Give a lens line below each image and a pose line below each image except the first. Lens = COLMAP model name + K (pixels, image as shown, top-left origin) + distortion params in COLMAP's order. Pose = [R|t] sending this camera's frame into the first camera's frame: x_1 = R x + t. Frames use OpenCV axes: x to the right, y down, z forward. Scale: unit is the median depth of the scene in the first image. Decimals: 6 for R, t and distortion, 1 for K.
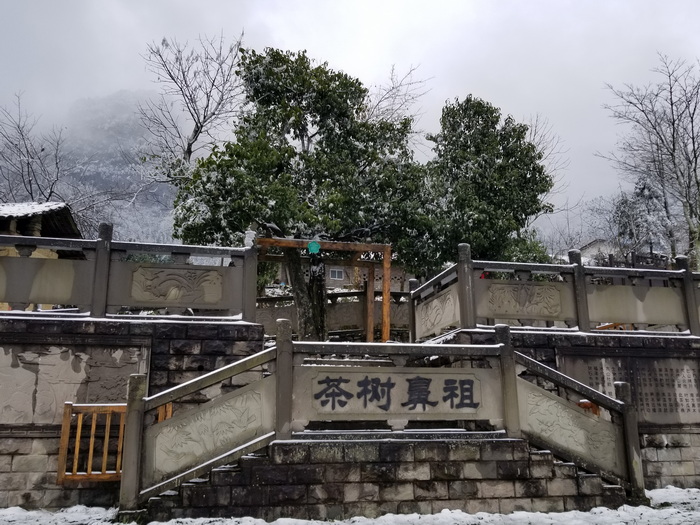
lens RADIAL K [[532.6, 0, 350.0], [0, 532.6, 262.5], [0, 0, 1]] dist [0.000178, -0.000011]
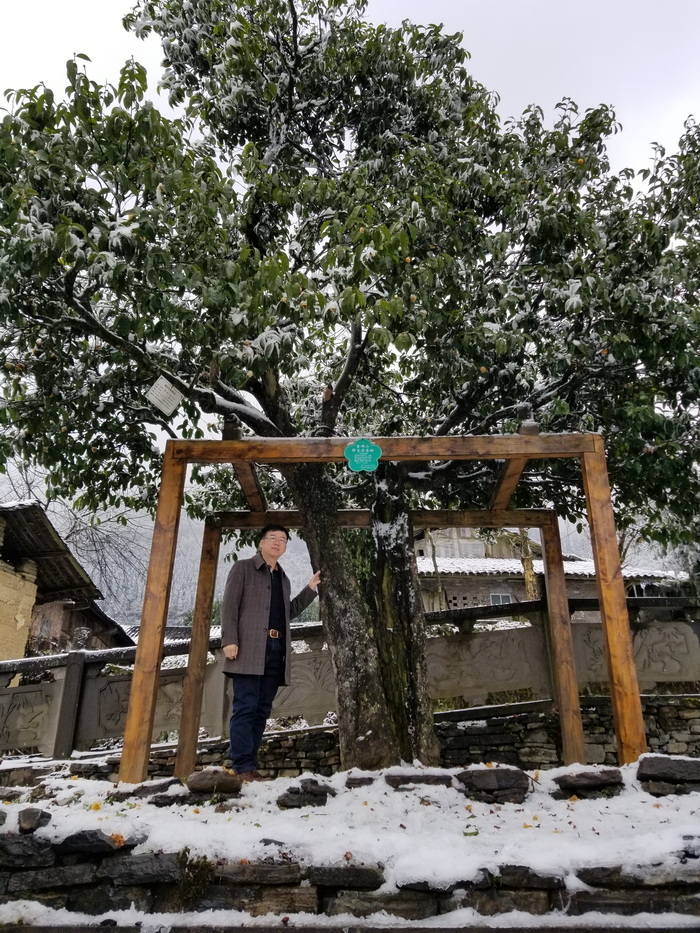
lens RADIAL K [[627.9, 0, 350.0], [0, 627.9, 466.5], [0, 0, 1]] dist [-0.002035, -0.000627]
pose [[0.962644, -0.114345, -0.245442, 0.020151], [0.060235, 0.974178, -0.217600, 0.061501], [0.263986, 0.194687, 0.944674, 0.600564]]
